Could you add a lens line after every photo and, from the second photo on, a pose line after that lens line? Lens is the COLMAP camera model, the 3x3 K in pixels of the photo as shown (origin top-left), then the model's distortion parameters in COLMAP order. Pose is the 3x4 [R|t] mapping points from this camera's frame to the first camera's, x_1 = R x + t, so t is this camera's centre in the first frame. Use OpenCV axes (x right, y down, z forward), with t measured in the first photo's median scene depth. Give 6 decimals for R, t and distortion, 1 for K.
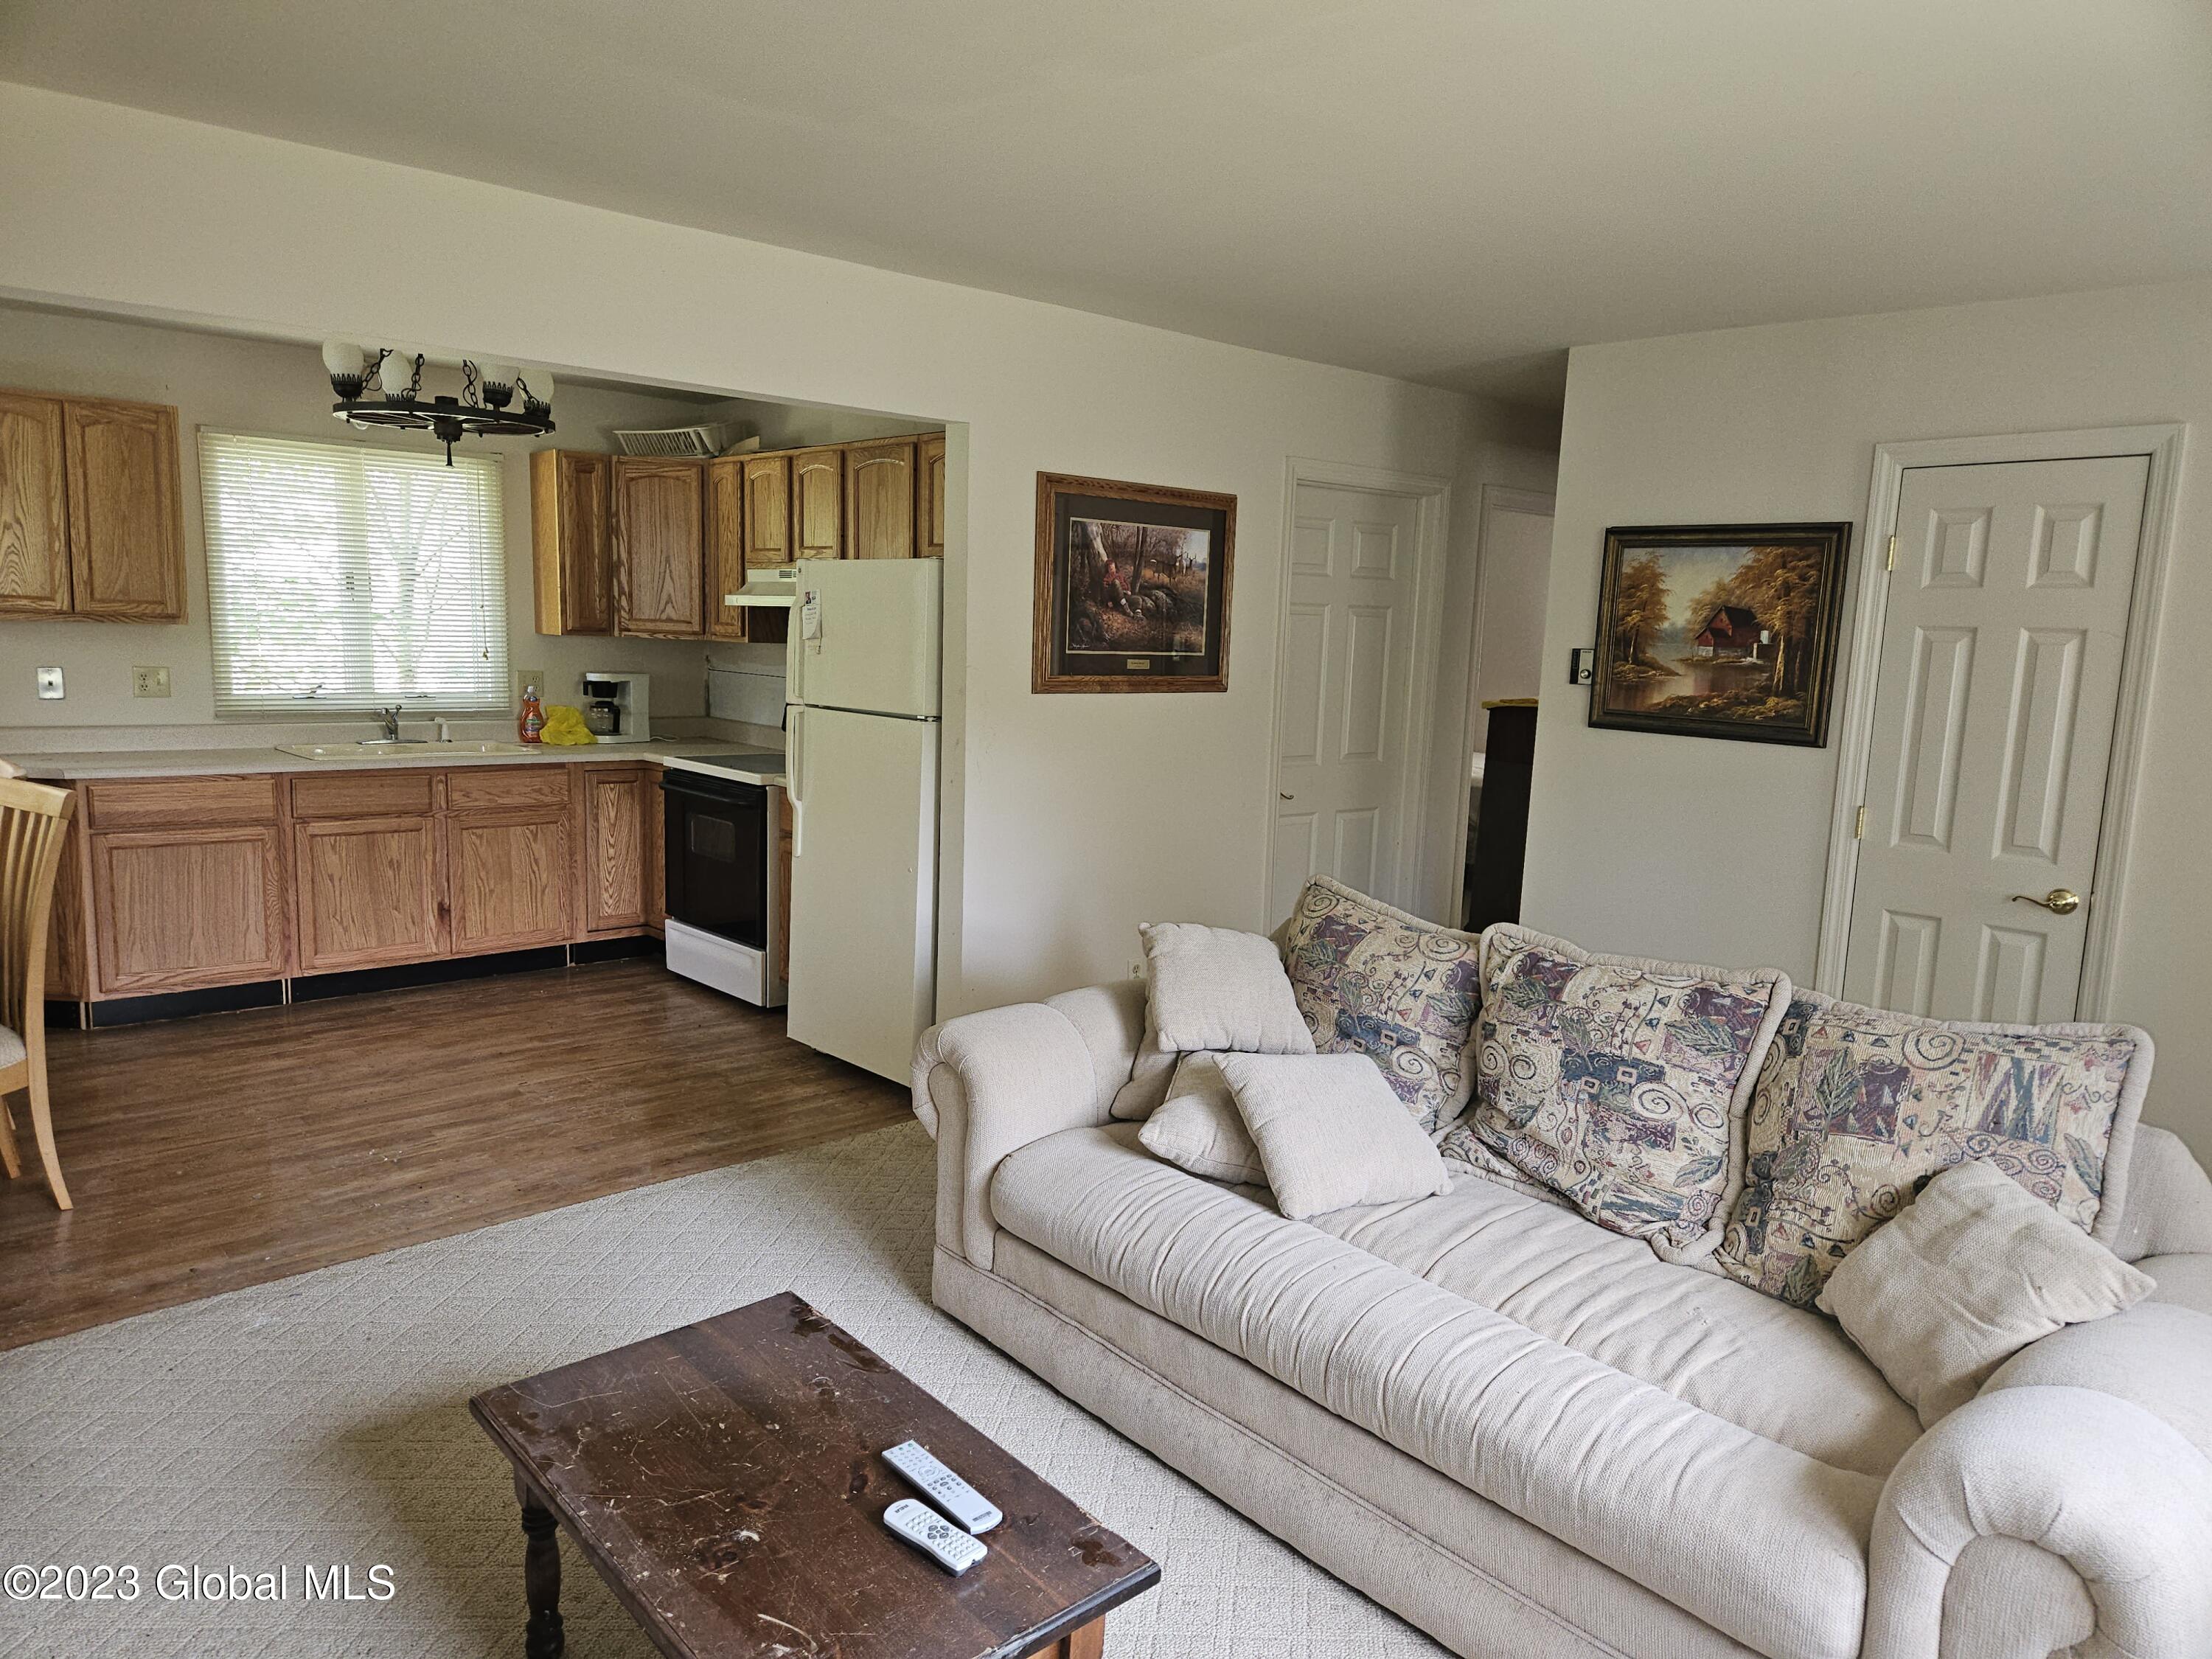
lens RADIAL K [[1463.0, 0, 1095.9], [0, 1463.0, 853.2], [0, 0, 1]] dist [0.064414, -0.061382]
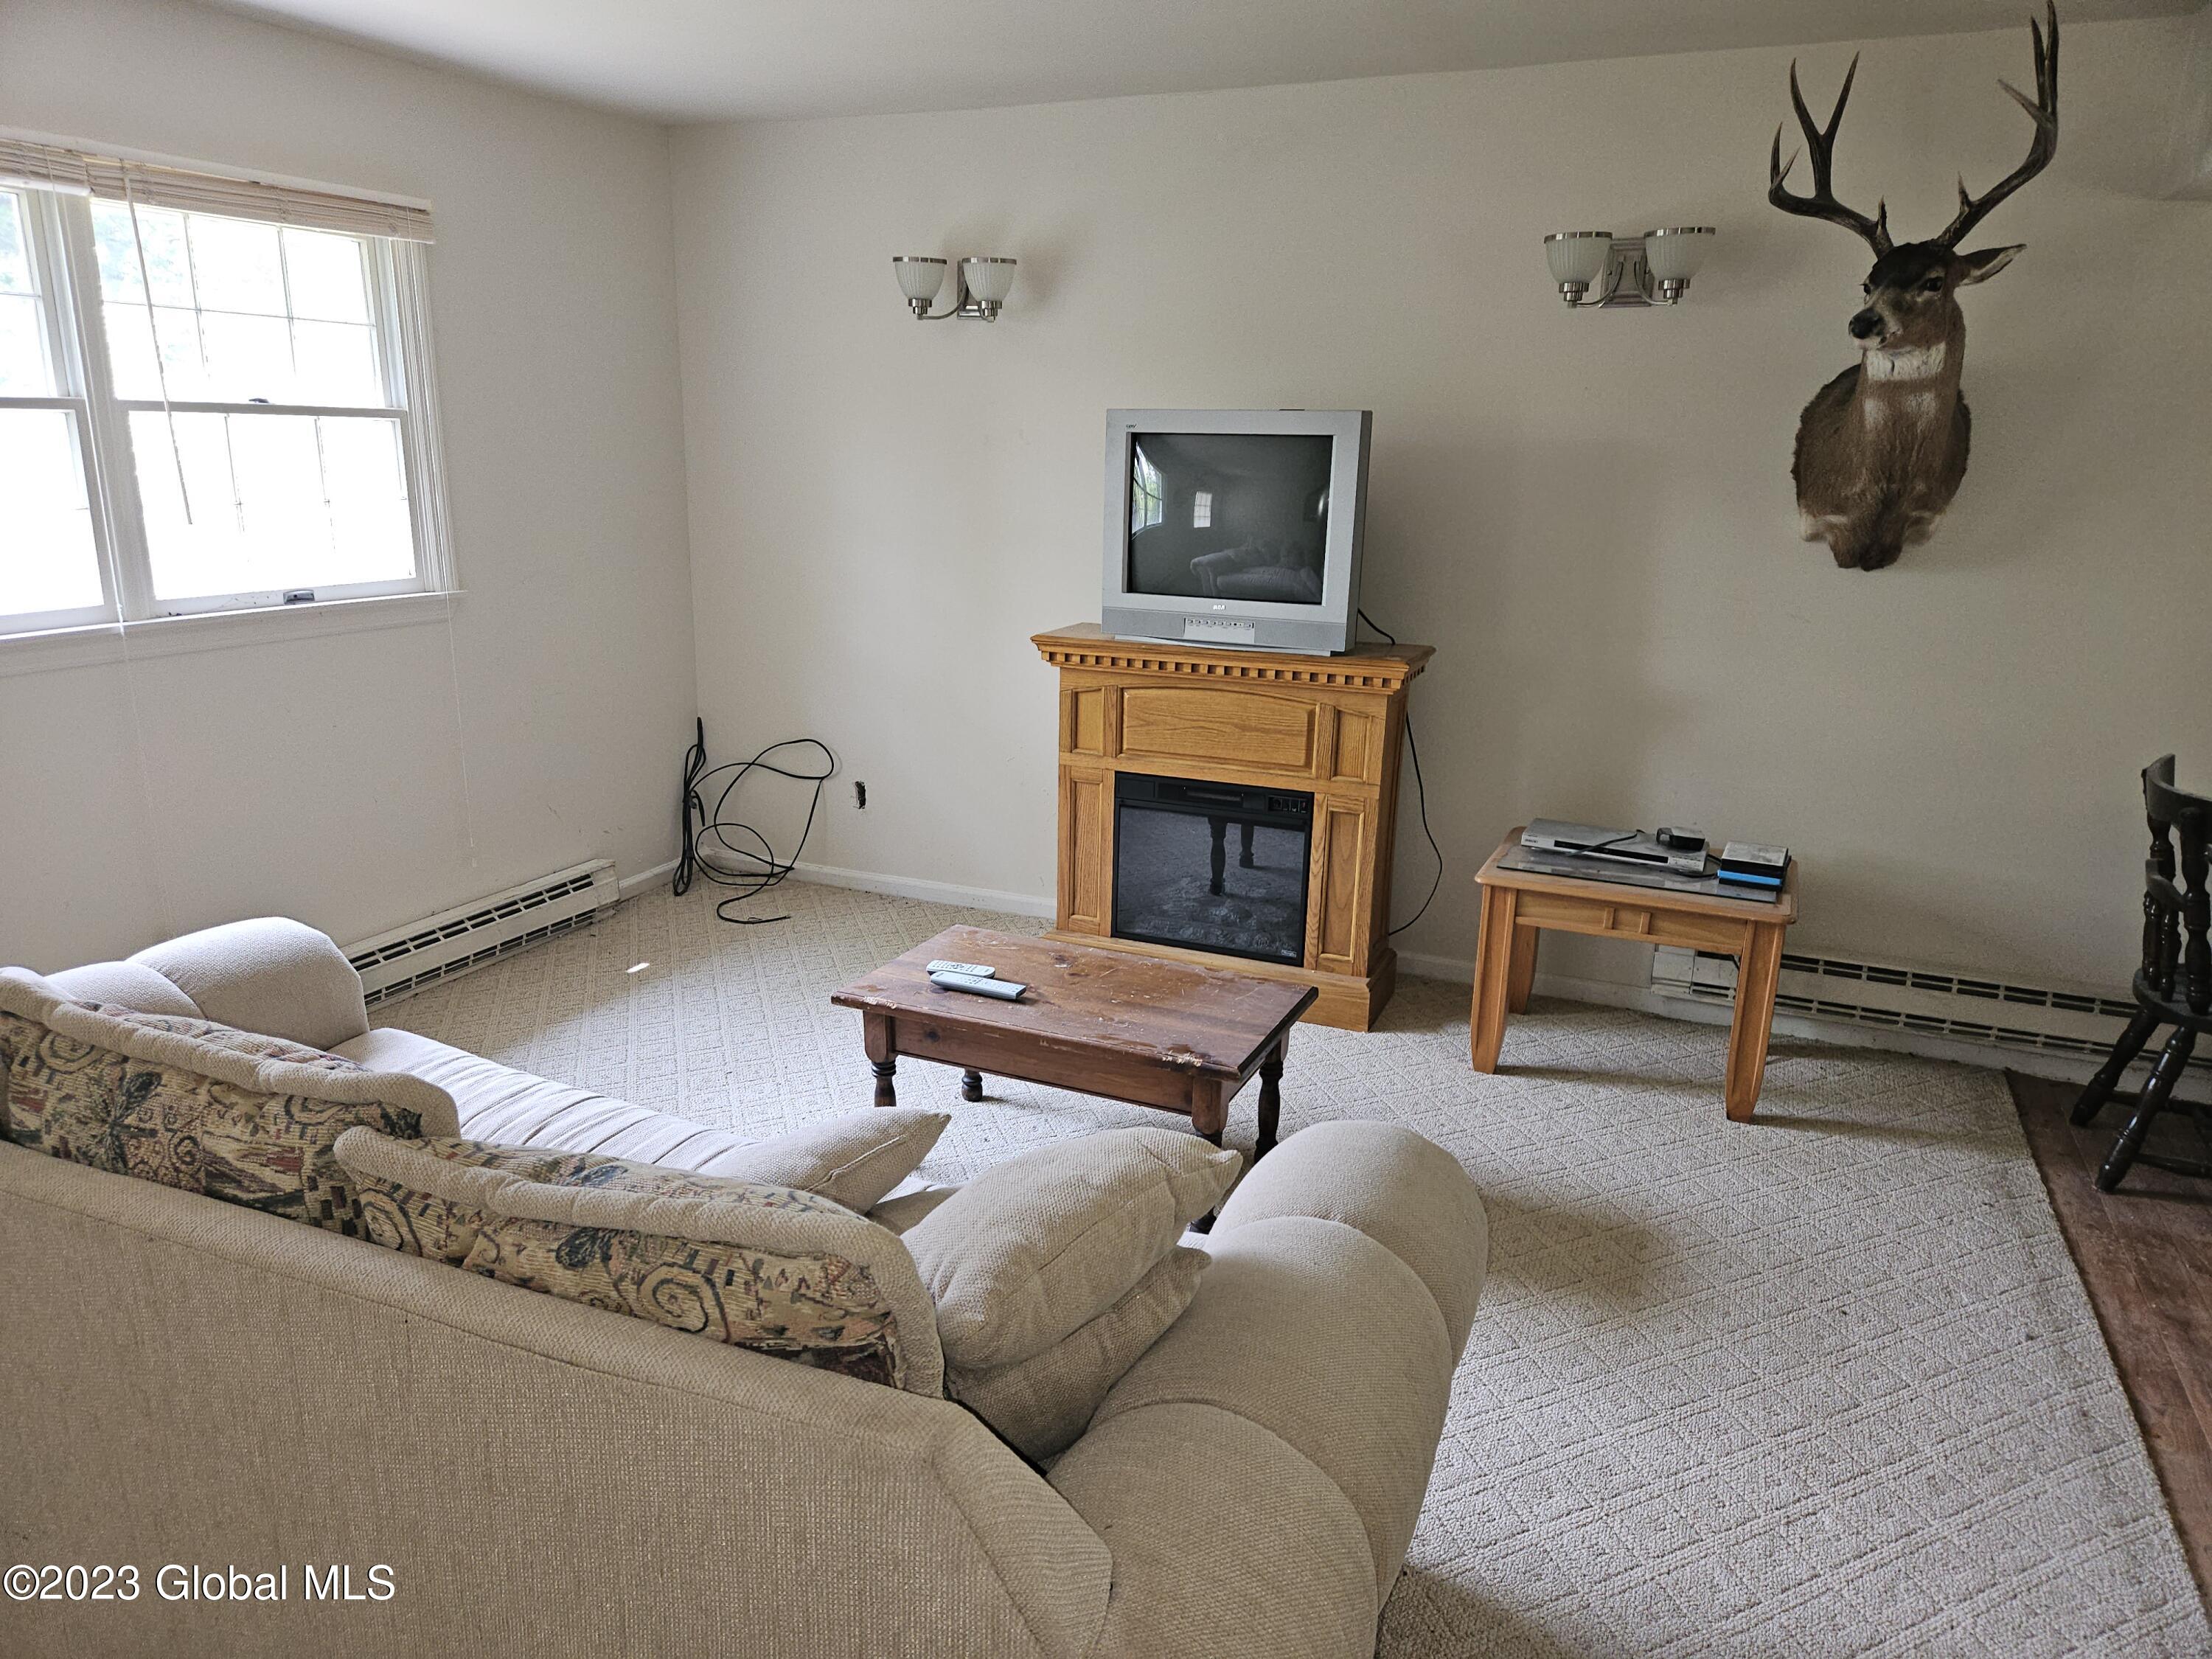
lens RADIAL K [[1493.6, 0, 1107.0], [0, 1493.6, 857.3], [0, 0, 1]] dist [-0.002096, -0.000350]
pose [[-0.902410, 0.050024, -0.427965, 0.187460], [-0.136518, 0.908872, 0.394100, -0.143871], [0.408680, 0.414065, -0.813346, 0.985733]]
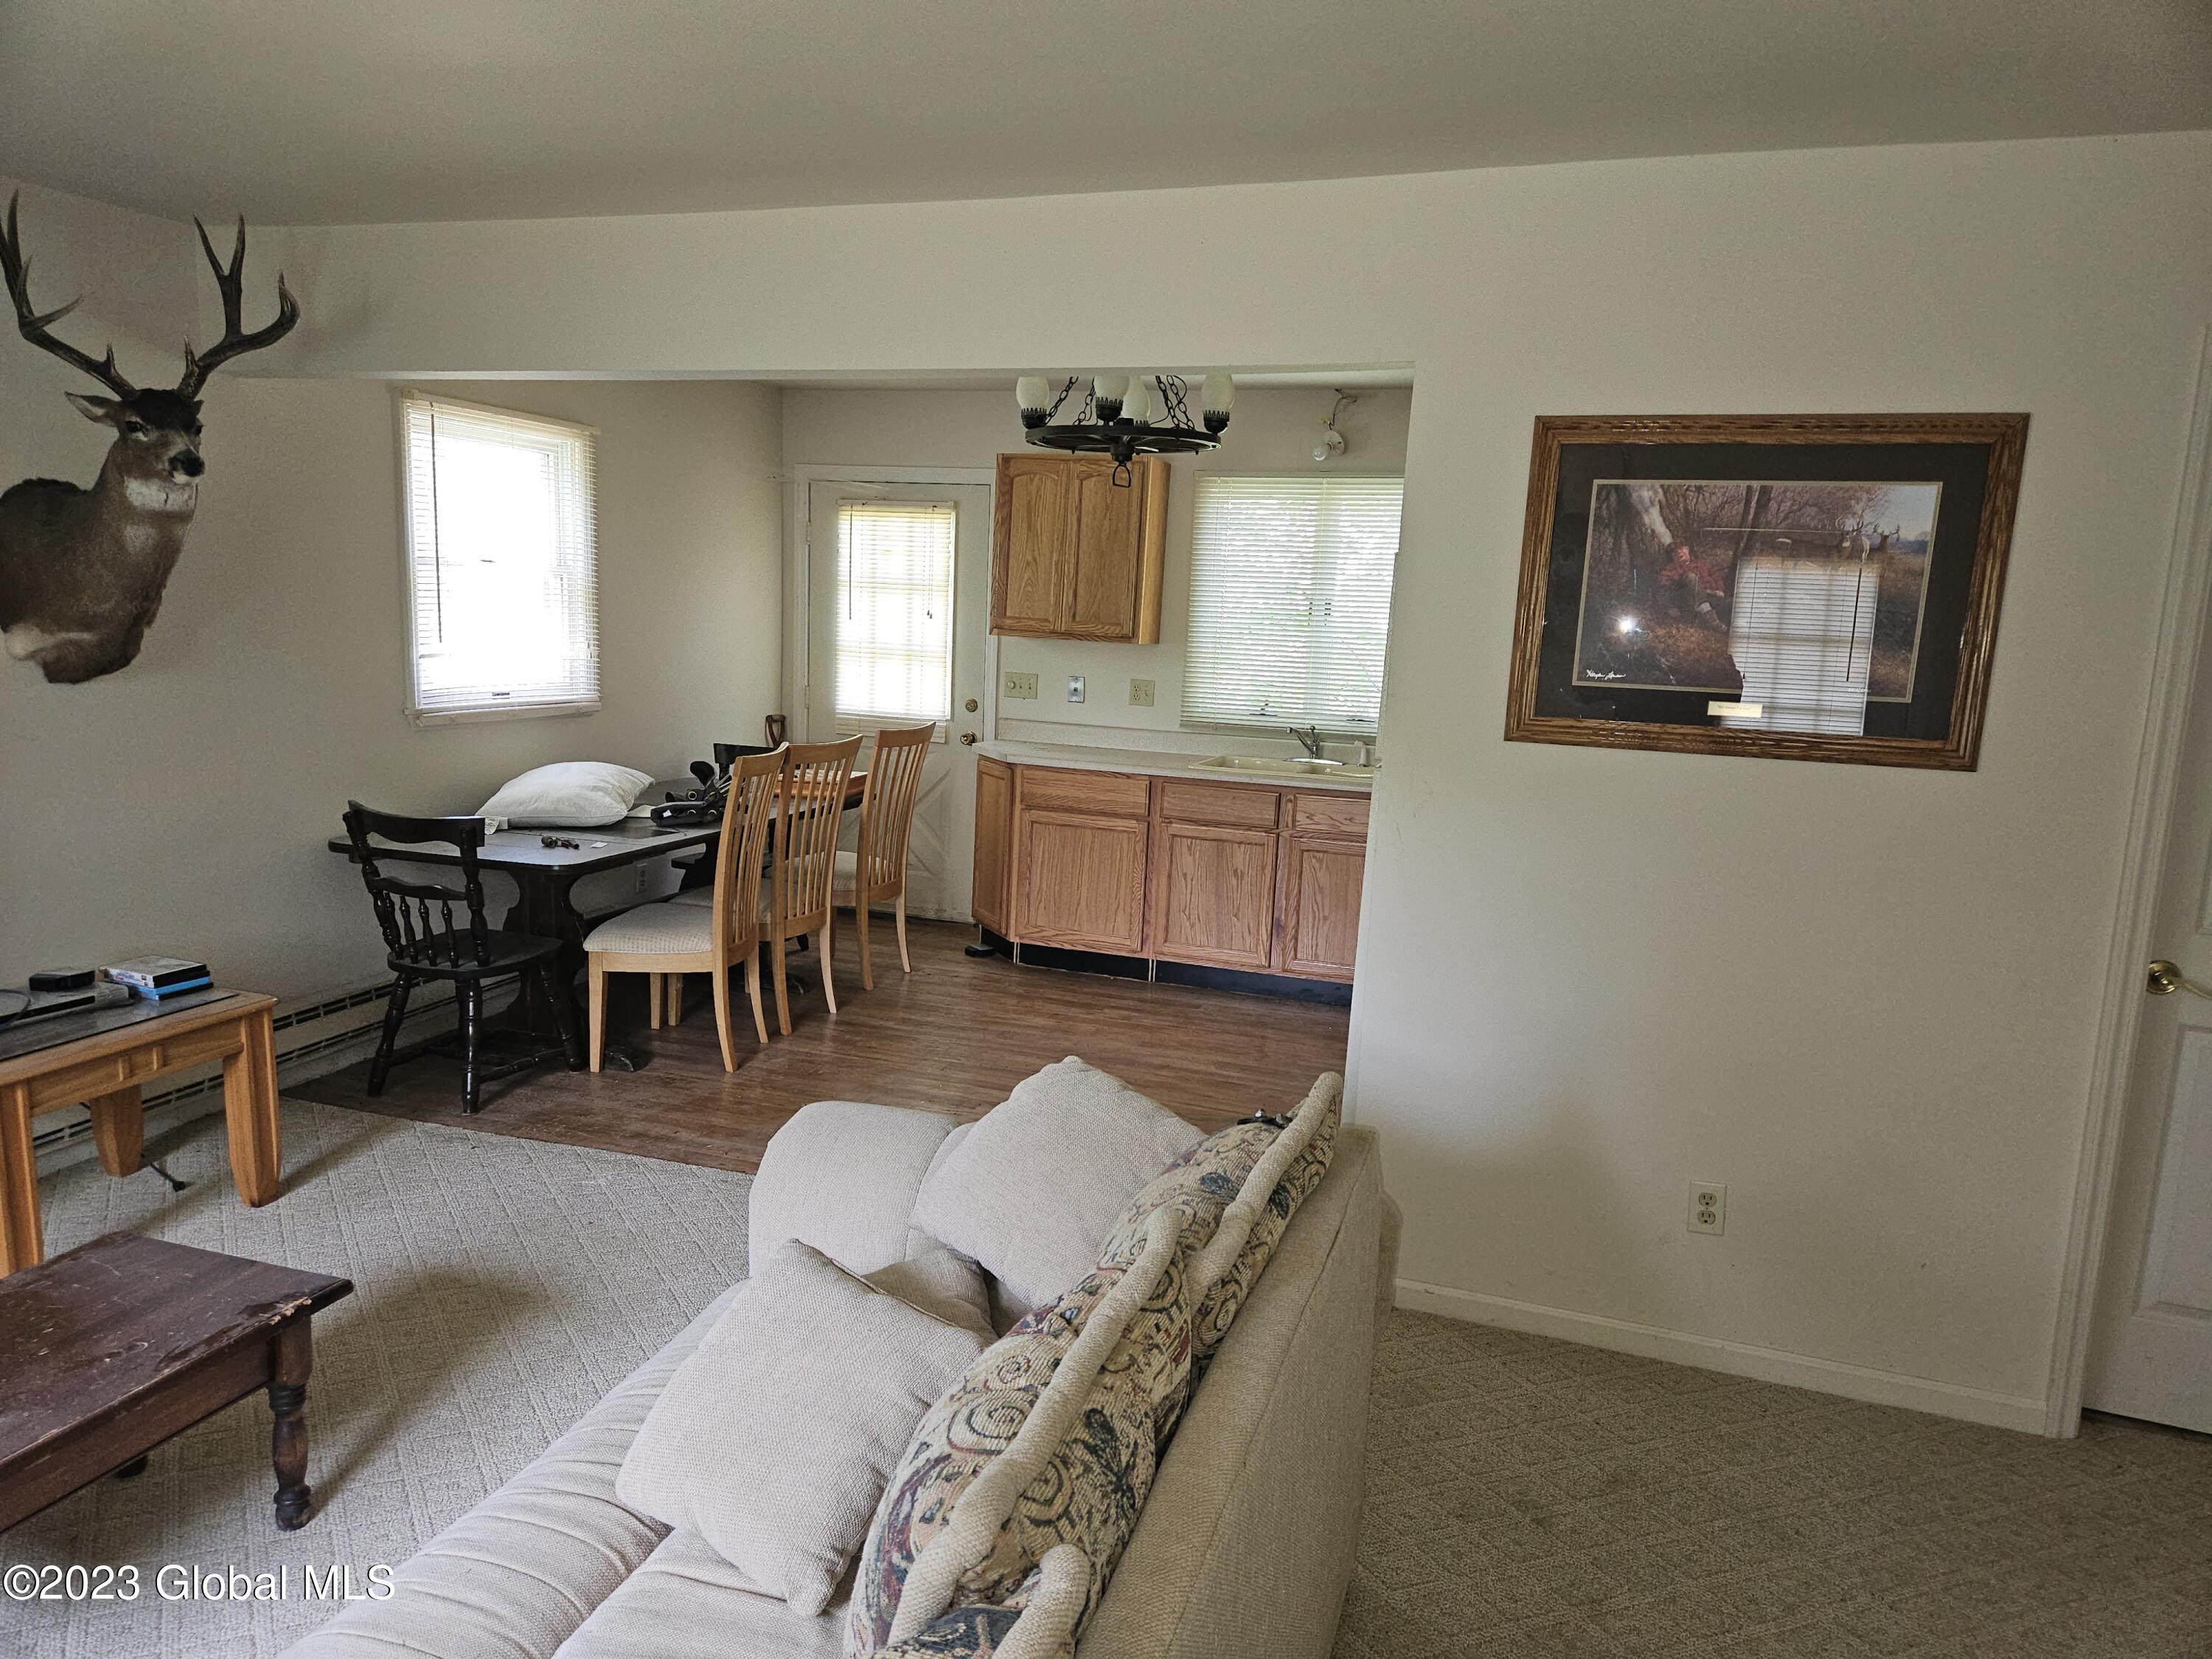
lens RADIAL K [[1463.0, 0, 1095.9], [0, 1463.0, 853.2], [0, 0, 1]] dist [0.064414, -0.061382]
pose [[0.488790, 0.133823, -0.862077, 0.472439], [-0.161224, 0.985000, 0.061493, -0.069428], [0.857375, 0.108930, 0.503033, 0.499216]]
